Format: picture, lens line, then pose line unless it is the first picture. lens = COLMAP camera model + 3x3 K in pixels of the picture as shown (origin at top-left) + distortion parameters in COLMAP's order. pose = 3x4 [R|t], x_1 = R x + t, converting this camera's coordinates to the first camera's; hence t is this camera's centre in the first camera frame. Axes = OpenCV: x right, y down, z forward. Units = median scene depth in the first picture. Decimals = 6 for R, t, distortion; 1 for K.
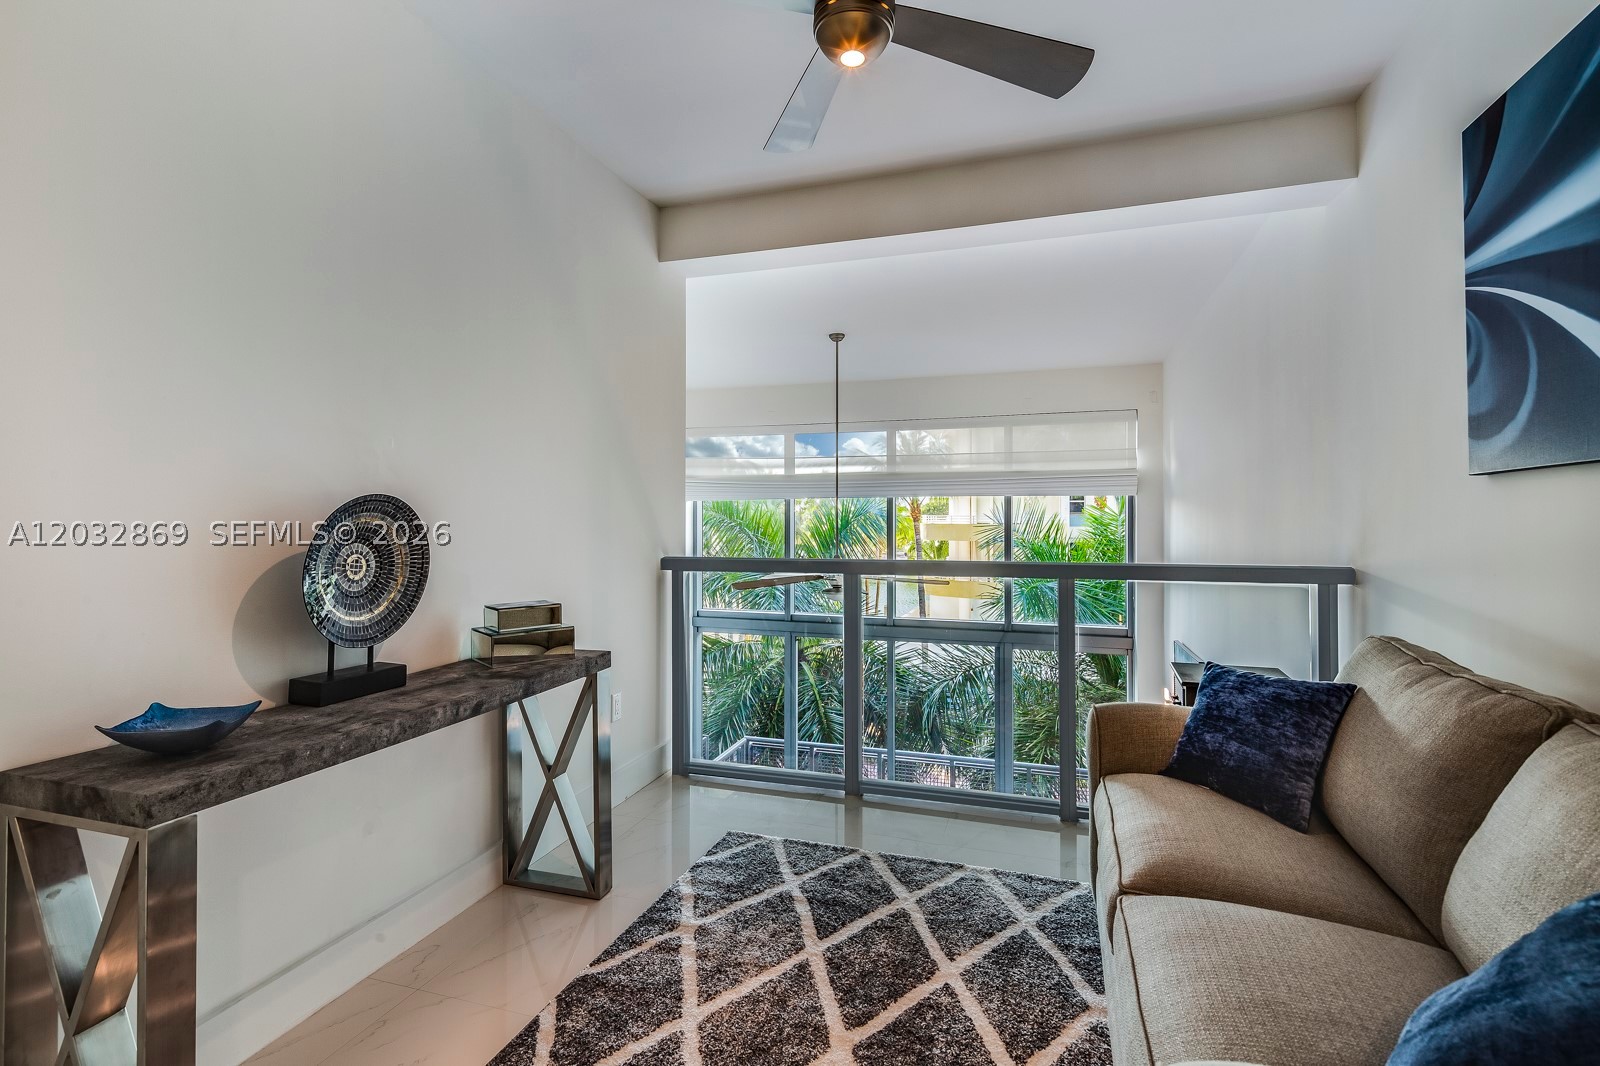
lens RADIAL K [[774.7, 0, 772.2], [0, 774.7, 525.4], [0, 0, 1]] dist [0.033001, -0.003707]
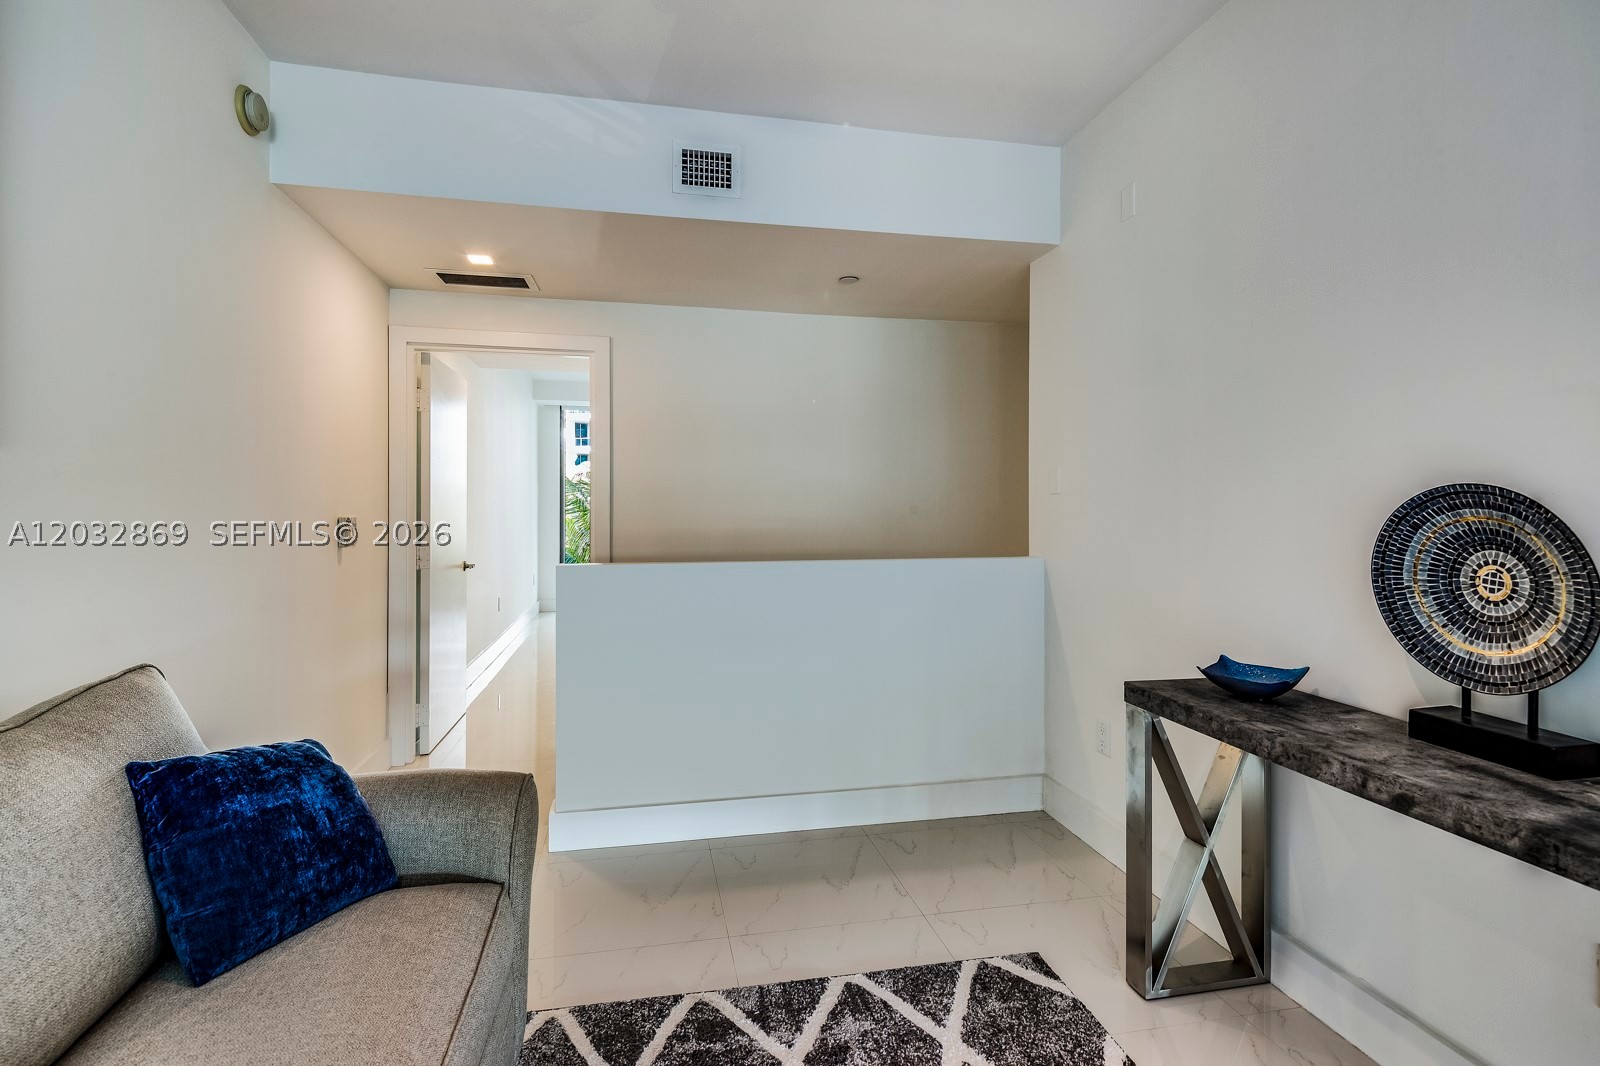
lens RADIAL K [[774.7, 0, 801.1], [0, 774.7, 523.5], [0, 0, 1]] dist [0.033001, -0.003707]
pose [[-0.852862, 0.011705, -0.522006, 0.409752], [-0.002053, 0.999666, 0.025771, -0.020254], [0.522133, 0.023050, -0.852553, 1.301137]]
